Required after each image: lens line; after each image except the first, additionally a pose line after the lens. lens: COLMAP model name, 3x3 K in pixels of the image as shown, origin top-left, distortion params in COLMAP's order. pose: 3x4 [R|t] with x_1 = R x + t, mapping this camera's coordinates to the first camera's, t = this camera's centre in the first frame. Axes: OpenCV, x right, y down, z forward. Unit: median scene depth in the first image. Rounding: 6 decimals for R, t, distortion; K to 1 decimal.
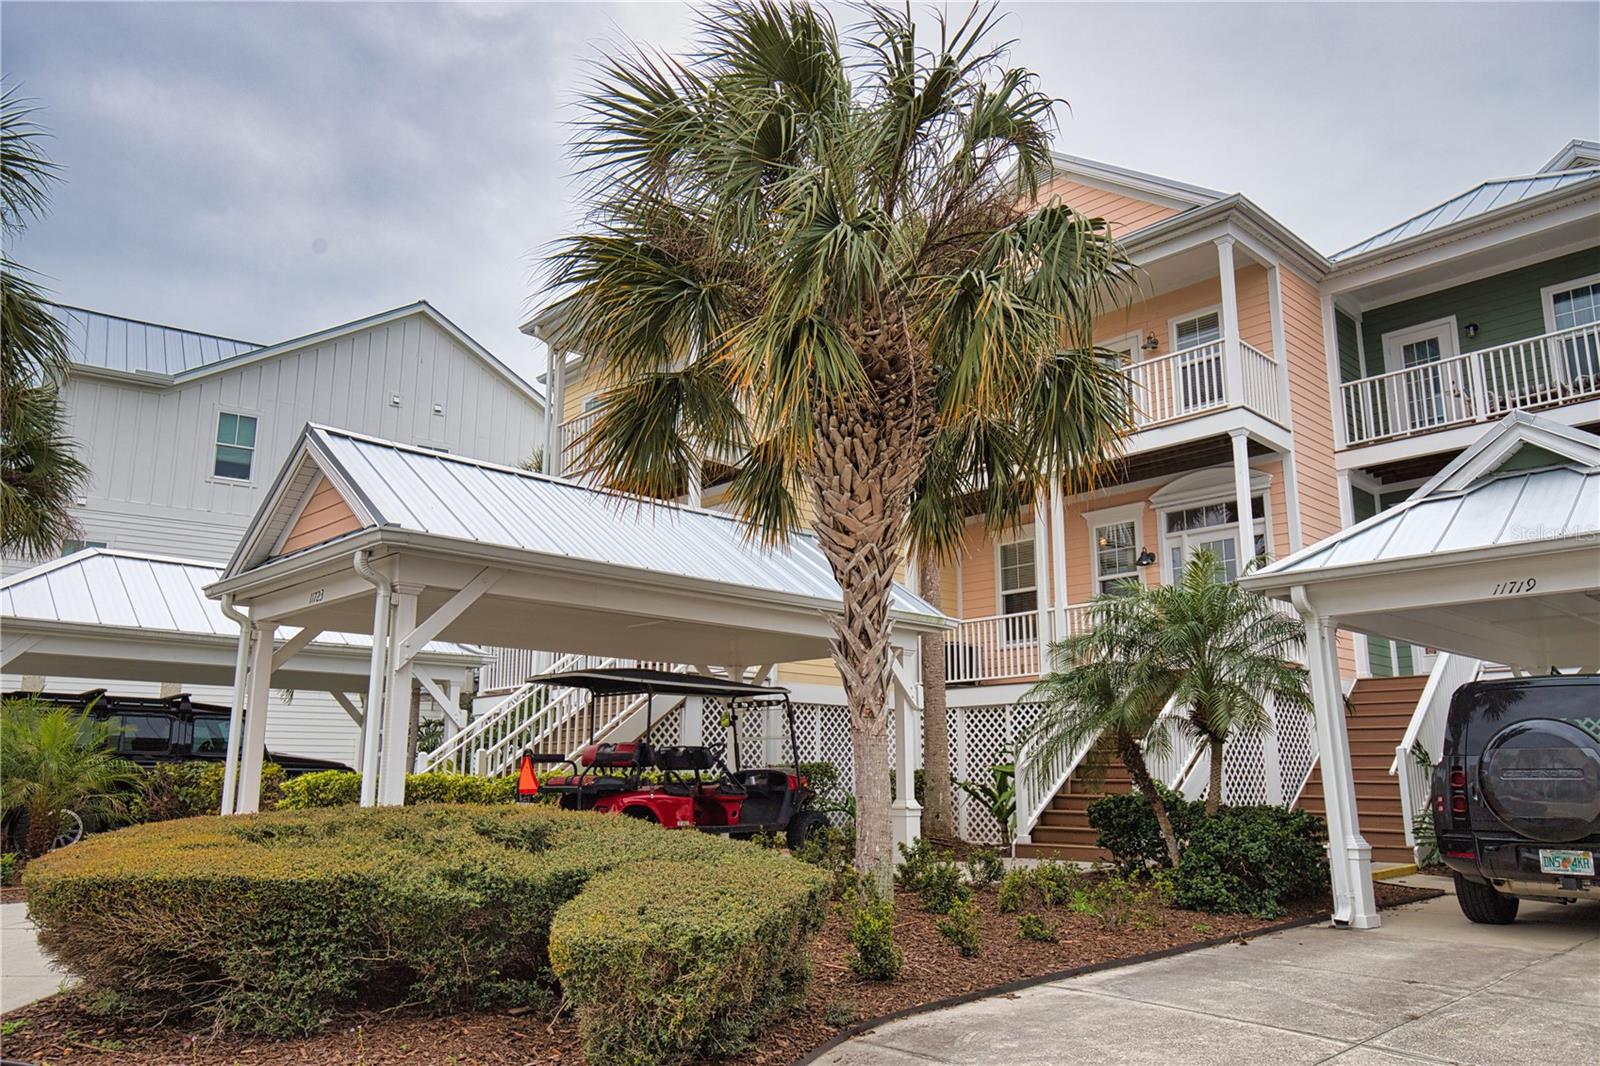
lens RADIAL K [[1159.0, 0, 803.7], [0, 1159.0, 530.8], [0, 0, 1]] dist [-0.001832, -0.000212]
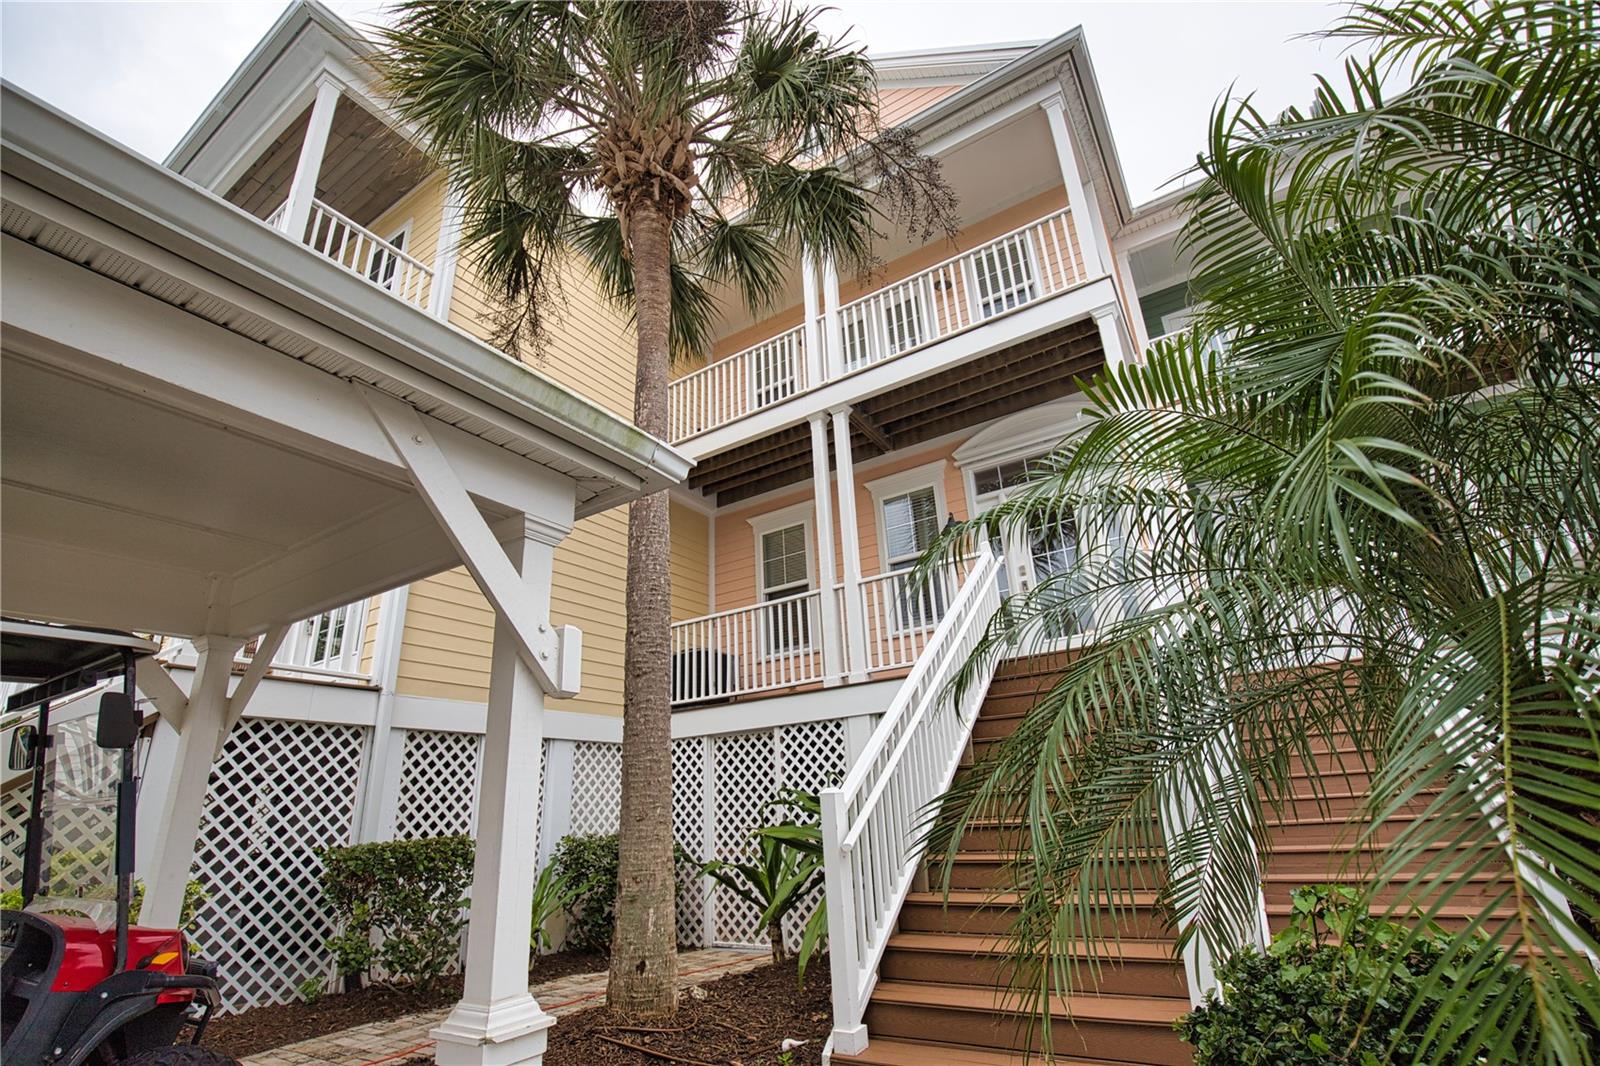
lens RADIAL K [[729.5, 0, 802.1], [0, 729.5, 533.3], [0, 0, 1]] dist [-0.035037, 0.006545]
pose [[0.969846, 0.036149, 0.241023, 0.081884], [0.000862, 0.988424, -0.151717, 0.100587], [-0.243717, 0.147350, 0.958587, 0.560659]]
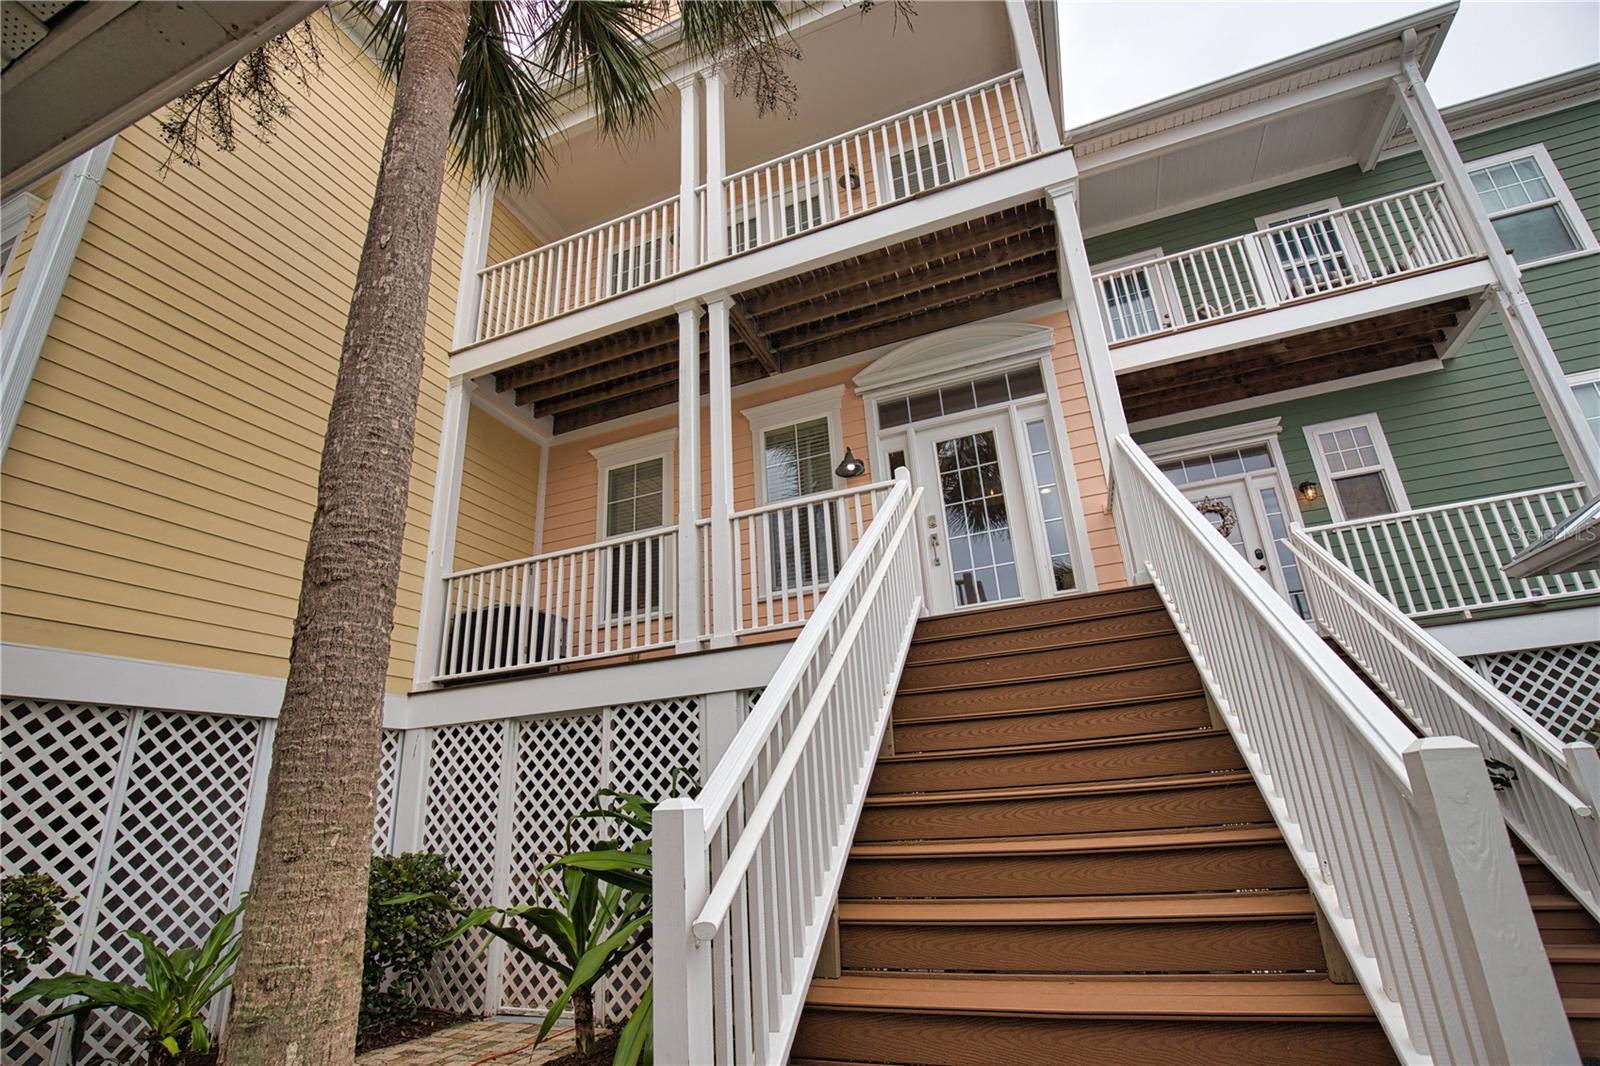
lens RADIAL K [[729.5, 0, 800.5], [0, 729.5, 537.1], [0, 0, 1]] dist [-0.035037, 0.006545]
pose [[0.904691, 0.090029, 0.416448, 0.113095], [-0.030153, 0.988499, -0.148192, 0.119511], [-0.425000, 0.121511, 0.897001, 0.666479]]
